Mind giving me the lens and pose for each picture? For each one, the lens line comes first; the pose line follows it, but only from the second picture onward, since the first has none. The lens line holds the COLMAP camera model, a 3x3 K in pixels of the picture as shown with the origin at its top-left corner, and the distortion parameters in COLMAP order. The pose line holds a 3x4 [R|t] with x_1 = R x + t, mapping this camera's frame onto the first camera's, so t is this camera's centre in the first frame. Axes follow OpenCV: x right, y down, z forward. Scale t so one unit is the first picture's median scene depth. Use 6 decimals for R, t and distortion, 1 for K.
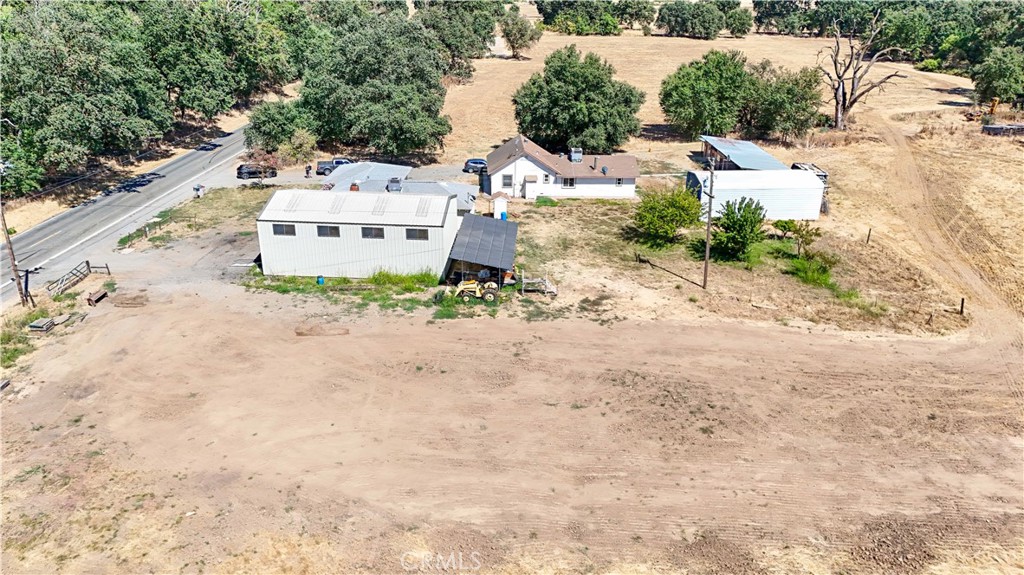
lens RADIAL K [[746.6, 0, 512.0], [0, 746.6, 287.5], [0, 0, 1]] dist [0.083902, -0.078949]
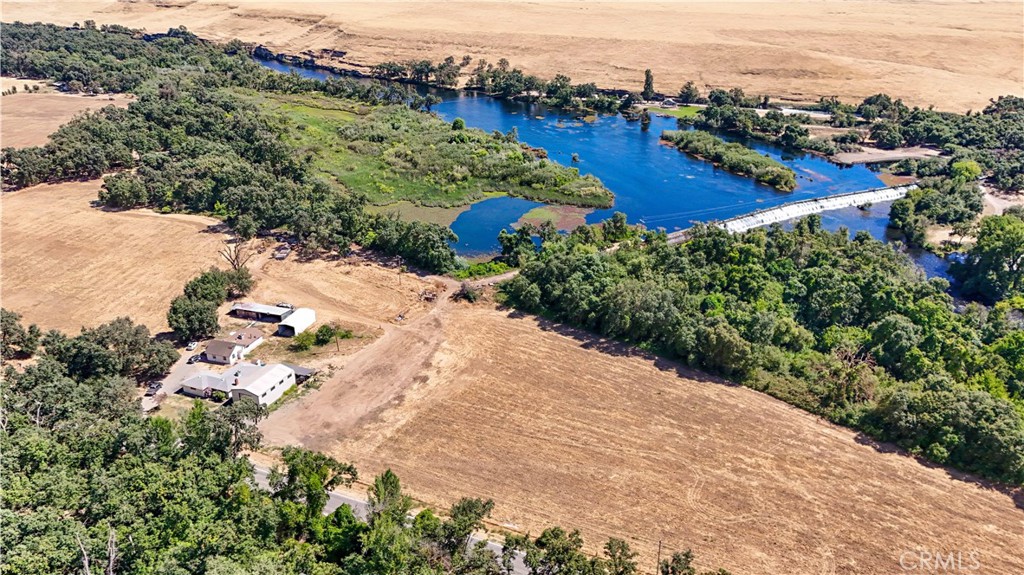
lens RADIAL K [[746.6, 0, 512.0], [0, 746.6, 287.5], [0, 0, 1]] dist [0.083902, -0.078949]
pose [[0.326159, -0.389207, 0.861474, -2.009180], [0.365453, 0.892370, 0.264803, -0.749401], [-0.871817, 0.228460, 0.433291, -1.150507]]
